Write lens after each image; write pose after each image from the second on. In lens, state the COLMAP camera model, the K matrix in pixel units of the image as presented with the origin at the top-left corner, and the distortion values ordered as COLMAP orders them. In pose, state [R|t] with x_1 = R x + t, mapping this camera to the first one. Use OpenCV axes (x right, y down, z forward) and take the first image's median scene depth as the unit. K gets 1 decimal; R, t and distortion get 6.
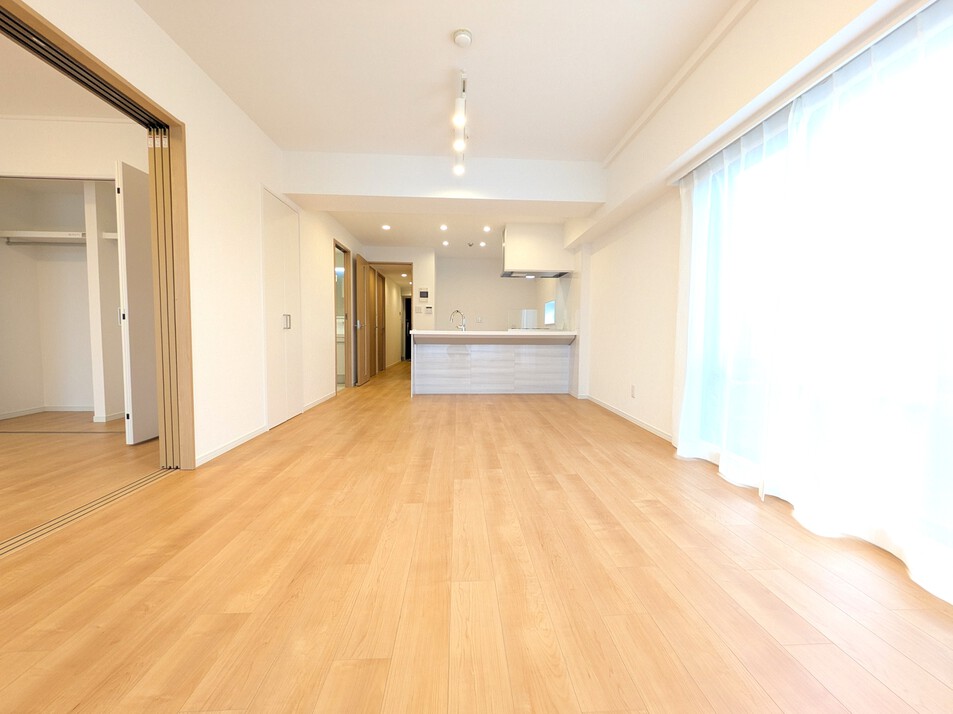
lens RADIAL K [[378.1, 0, 479.3], [0, 378.1, 352.3], [0, 0, 1]] dist [-0.009371, 0.000928]
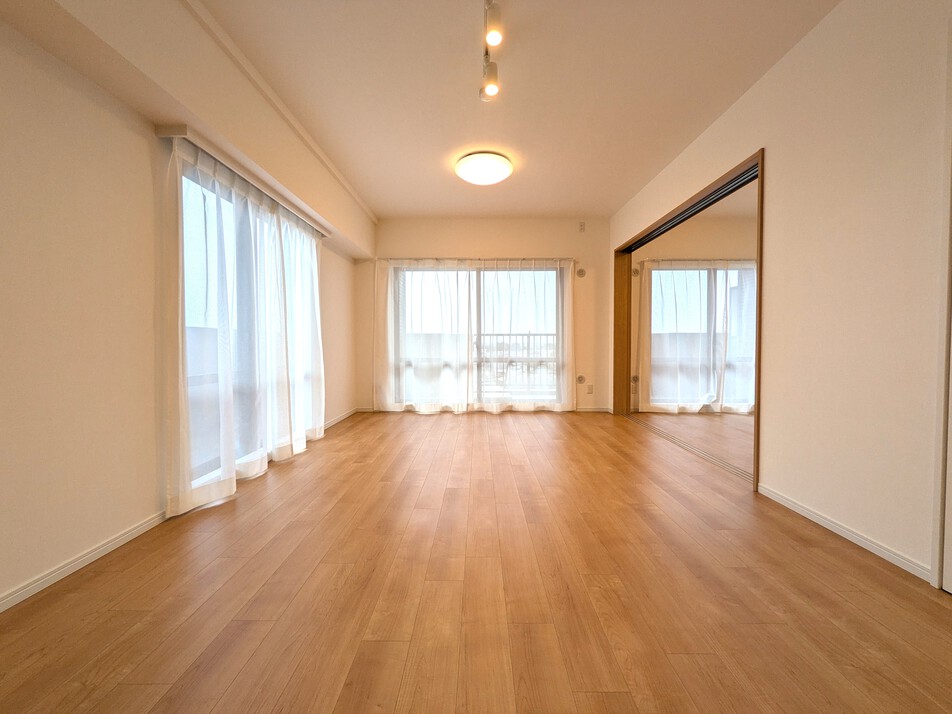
lens RADIAL K [[377.7, 0, 472.2], [0, 377.7, 357.3], [0, 0, 1]] dist [-0.009371, 0.000928]
pose [[-0.997518, -0.008104, 0.069937, -0.071954], [-0.002023, 0.996242, 0.086585, -0.114840], [-0.070376, 0.086228, -0.993787, 1.850153]]
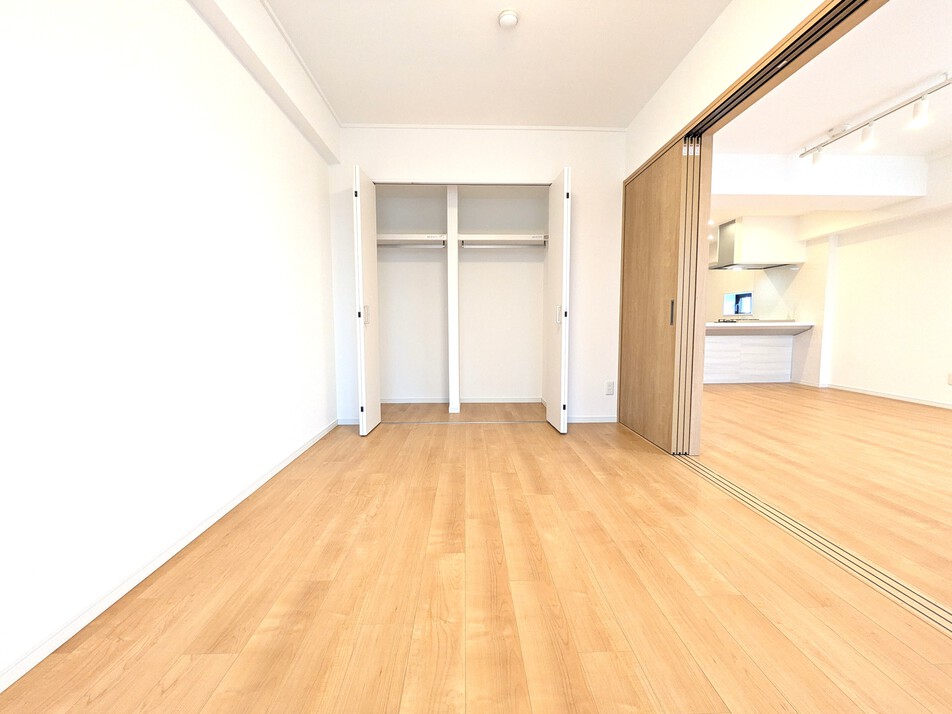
lens RADIAL K [[377.7, 0, 469.8], [0, 377.7, 350.9], [0, 0, 1]] dist [-0.009371, 0.000928]
pose [[0.999284, -0.011168, -0.036162, -1.262077], [0.011895, 0.999730, 0.019951, -0.016074], [0.035929, -0.020366, 0.999147, -0.089755]]
